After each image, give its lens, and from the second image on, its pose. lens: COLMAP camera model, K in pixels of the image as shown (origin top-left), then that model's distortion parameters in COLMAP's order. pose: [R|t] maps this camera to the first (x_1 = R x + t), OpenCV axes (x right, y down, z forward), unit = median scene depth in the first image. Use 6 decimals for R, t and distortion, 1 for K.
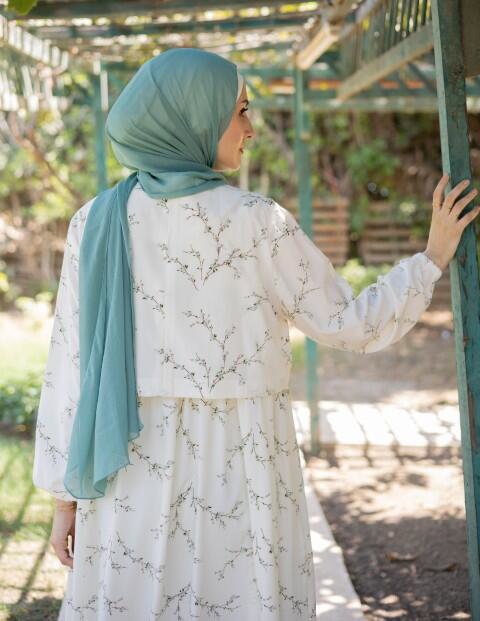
lens RADIAL K [[1136.3, 0, 238.8], [0, 1136.3, 239.5], [0, 0, 1]] dist [0.063026, -0.250193]
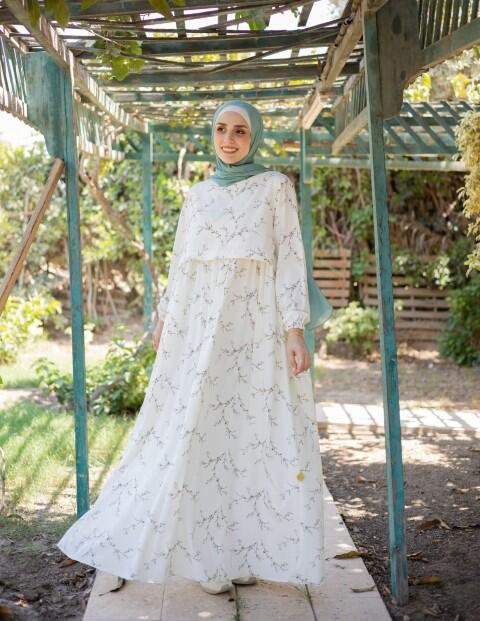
lens RADIAL K [[1136.3, 0, 238.8], [0, 1136.3, 239.5], [0, 0, 1]] dist [0.063026, -0.250193]
pose [[0.999514, 0.024597, -0.019156, 0.006949], [-0.025887, 0.997193, -0.070253, 0.077102], [0.017374, 0.070714, 0.997345, -0.331279]]
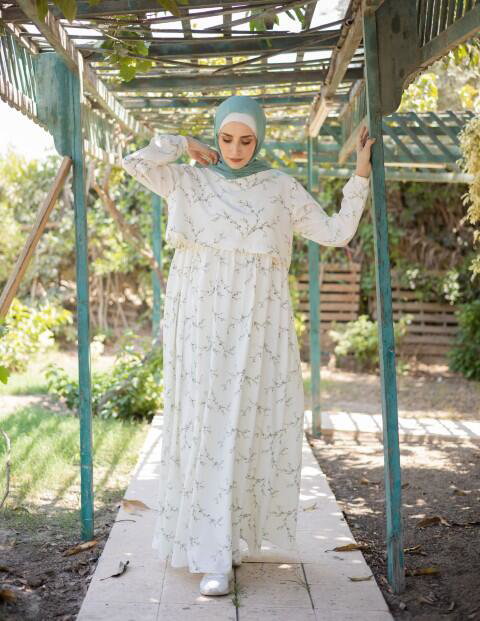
lens RADIAL K [[1136.3, 0, 238.8], [0, 1136.3, 239.5], [0, 0, 1]] dist [0.063026, -0.250193]
pose [[0.998990, 0.030811, -0.032698, 0.017070], [-0.033659, 0.995332, -0.090448, 0.099298], [0.029758, 0.091457, 0.995364, -0.346417]]
